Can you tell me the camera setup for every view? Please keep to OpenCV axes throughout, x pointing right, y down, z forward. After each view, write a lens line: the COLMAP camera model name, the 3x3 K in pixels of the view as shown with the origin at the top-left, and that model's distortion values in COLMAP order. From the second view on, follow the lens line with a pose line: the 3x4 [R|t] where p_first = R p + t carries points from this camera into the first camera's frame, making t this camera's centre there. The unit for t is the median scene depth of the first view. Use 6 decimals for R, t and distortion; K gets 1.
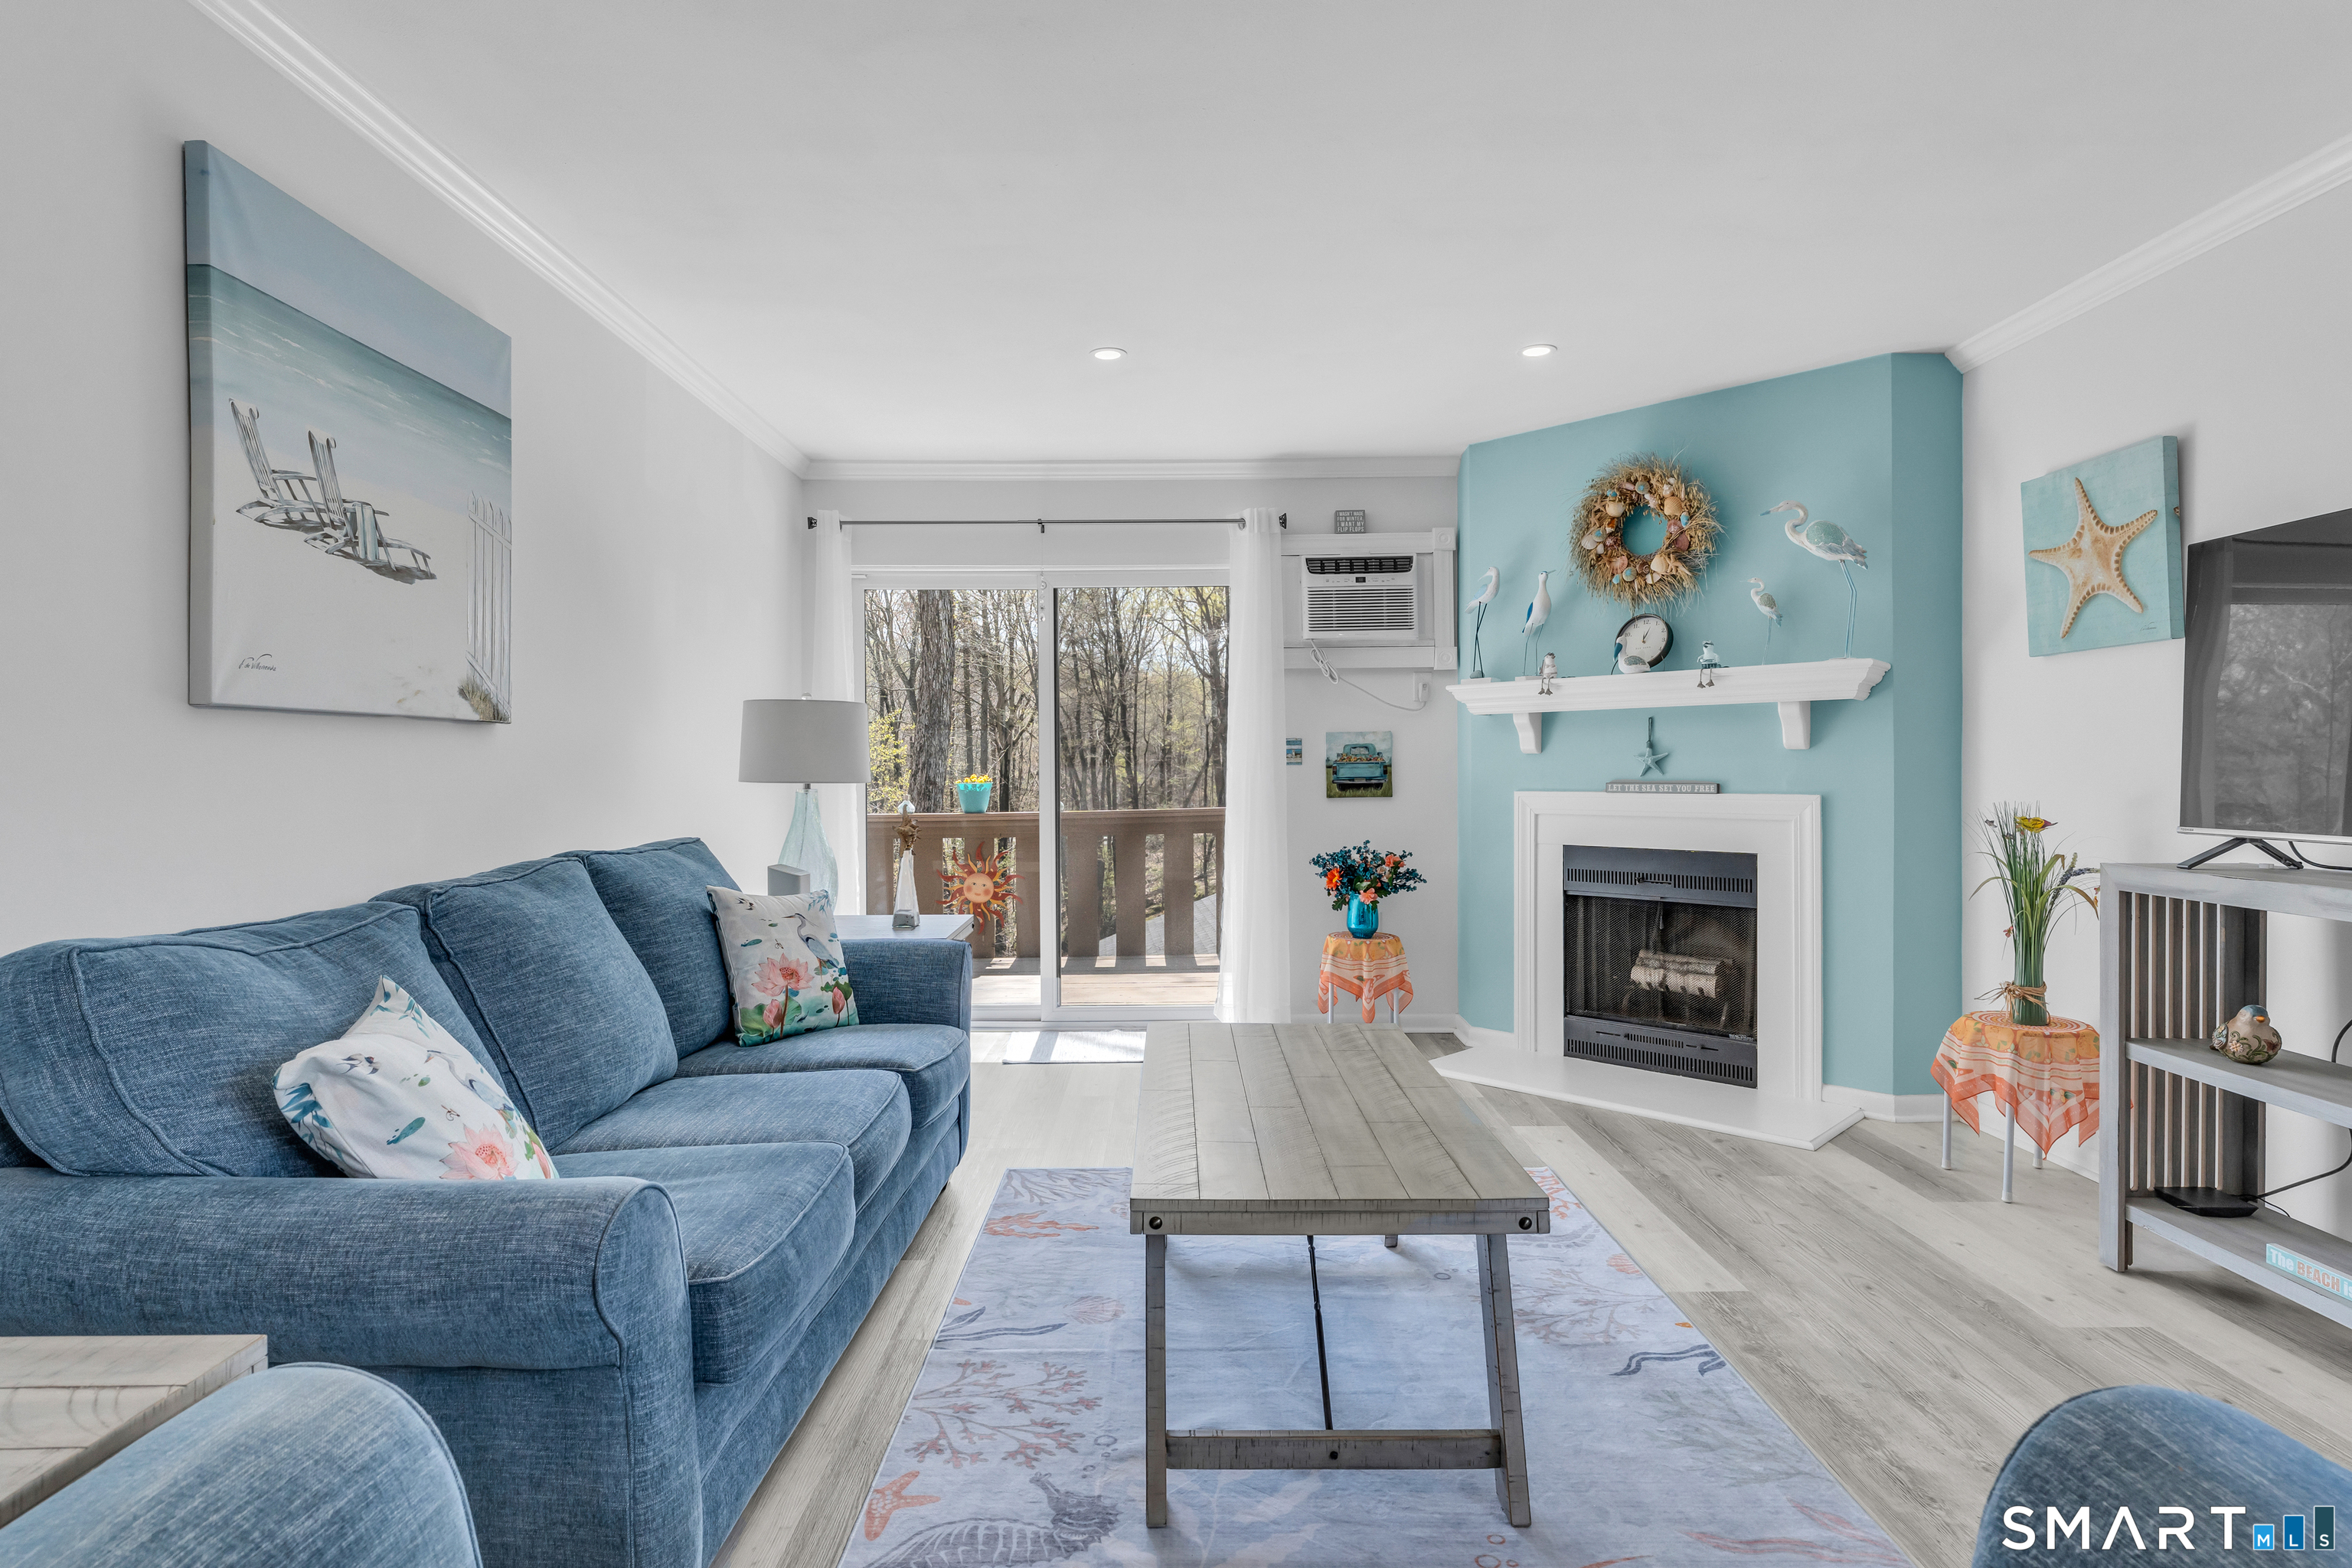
lens RADIAL K [[1221.9, 0, 1172.8], [0, 1221.9, 779.4], [0, 0, 1]] dist [-0.002115, -0.000372]
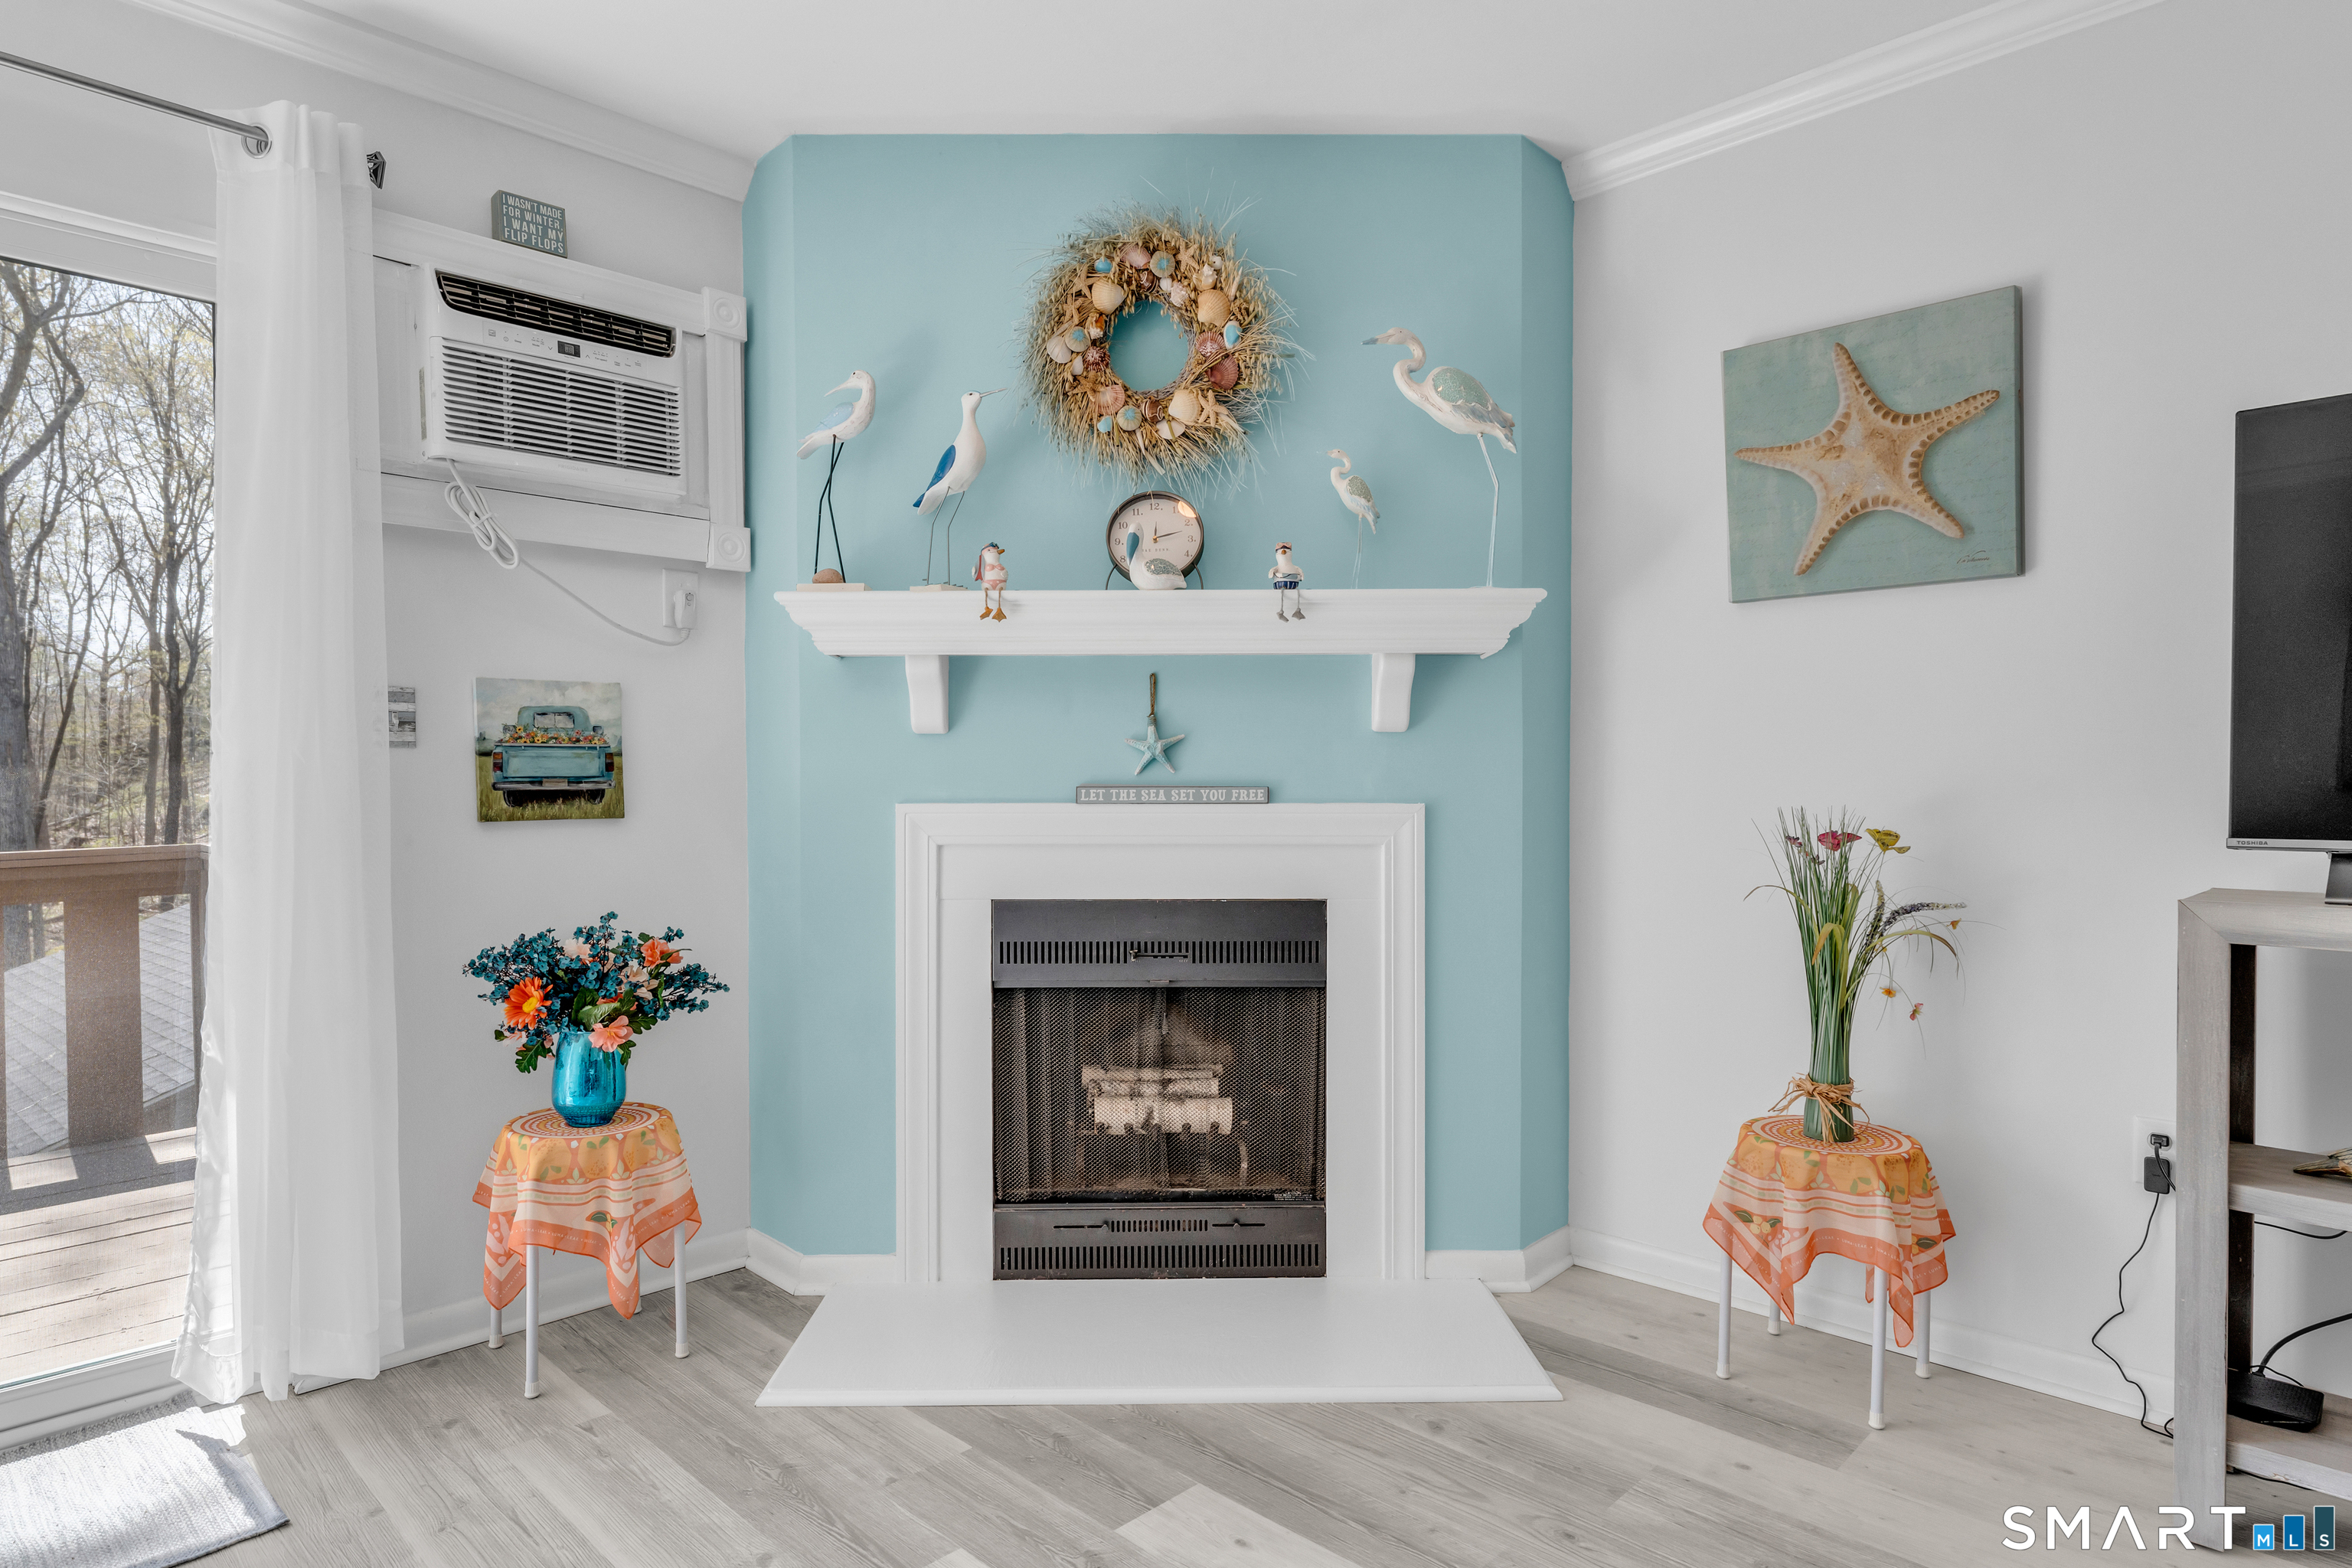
lens RADIAL K [[1305.1, 0, 1171.4], [0, 1305.1, 811.0], [0, 0, 1]] dist [0.000071, -0.001076]
pose [[0.699317, -0.009060, 0.714754, -0.049141], [0.004419, 0.999955, 0.008352, 0.010006], [-0.714798, -0.002682, 0.699326, 0.582603]]
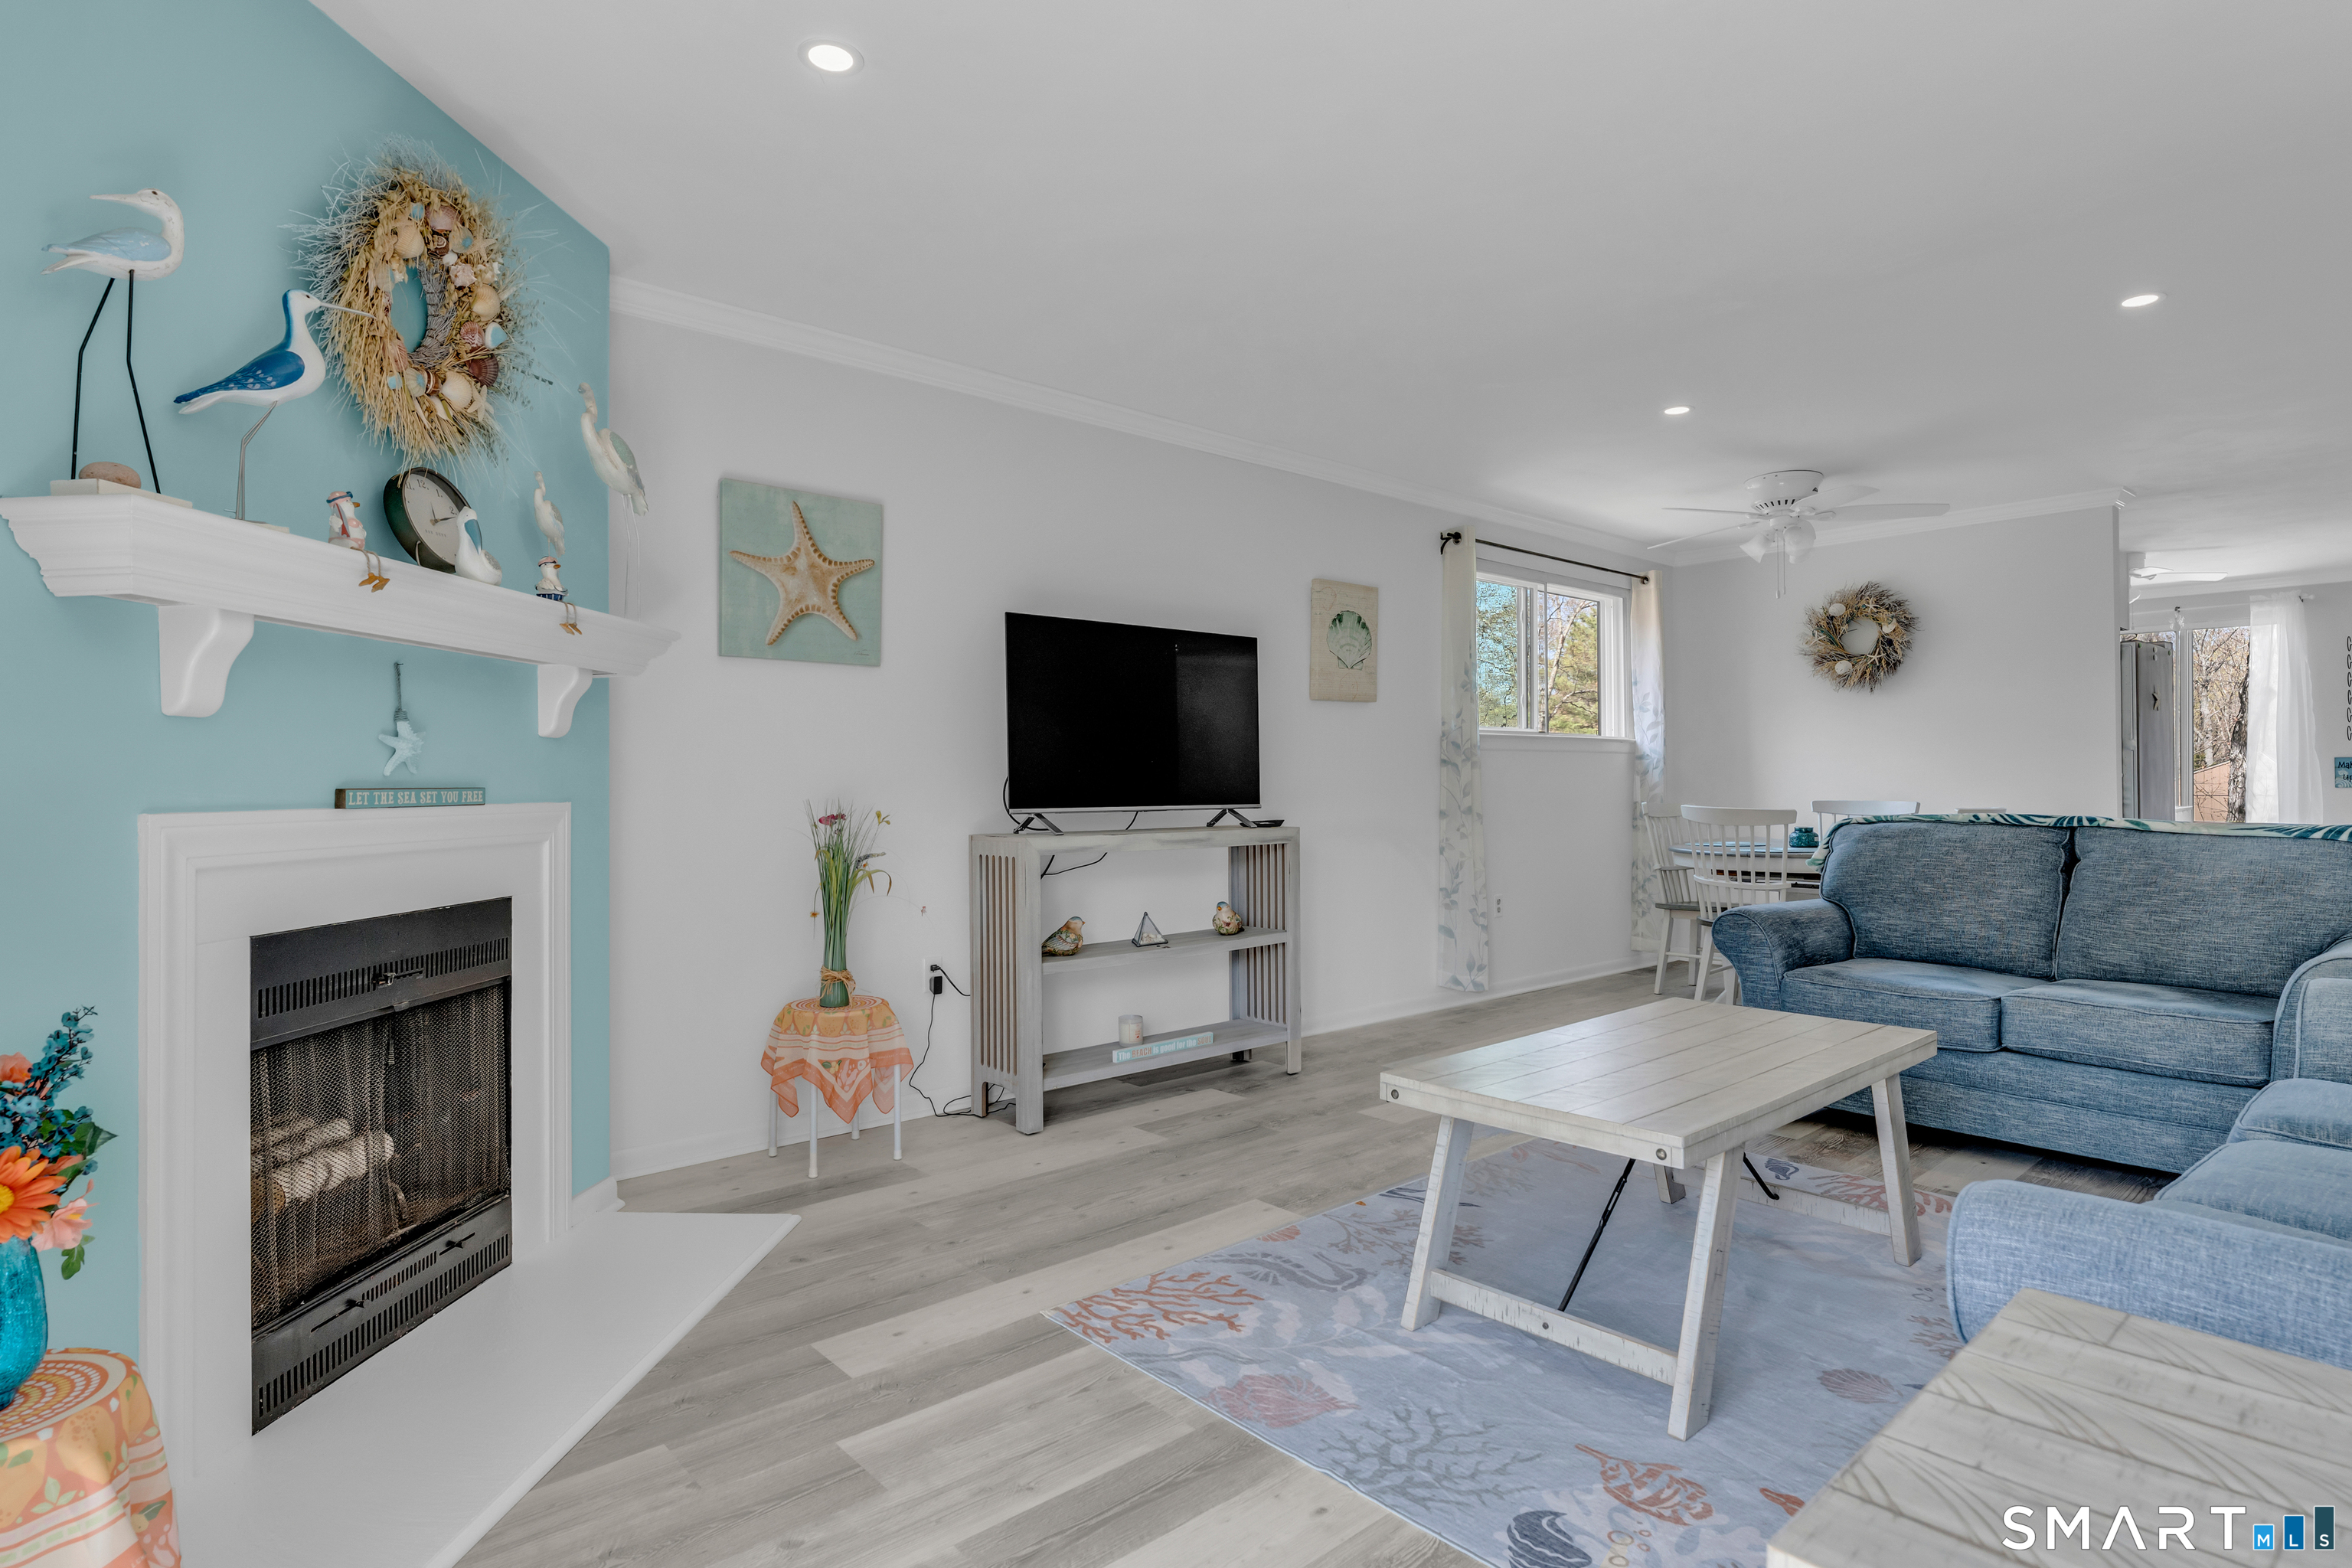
lens RADIAL K [[1221.9, 0, 1172.8], [0, 1221.9, 779.4], [0, 0, 1]] dist [-0.002115, -0.000372]
pose [[-0.663976, 0.008330, 0.747708, -0.230950], [0.013520, 0.999908, 0.000866, 0.003302], [-0.747632, 0.010684, -0.664027, 1.146092]]
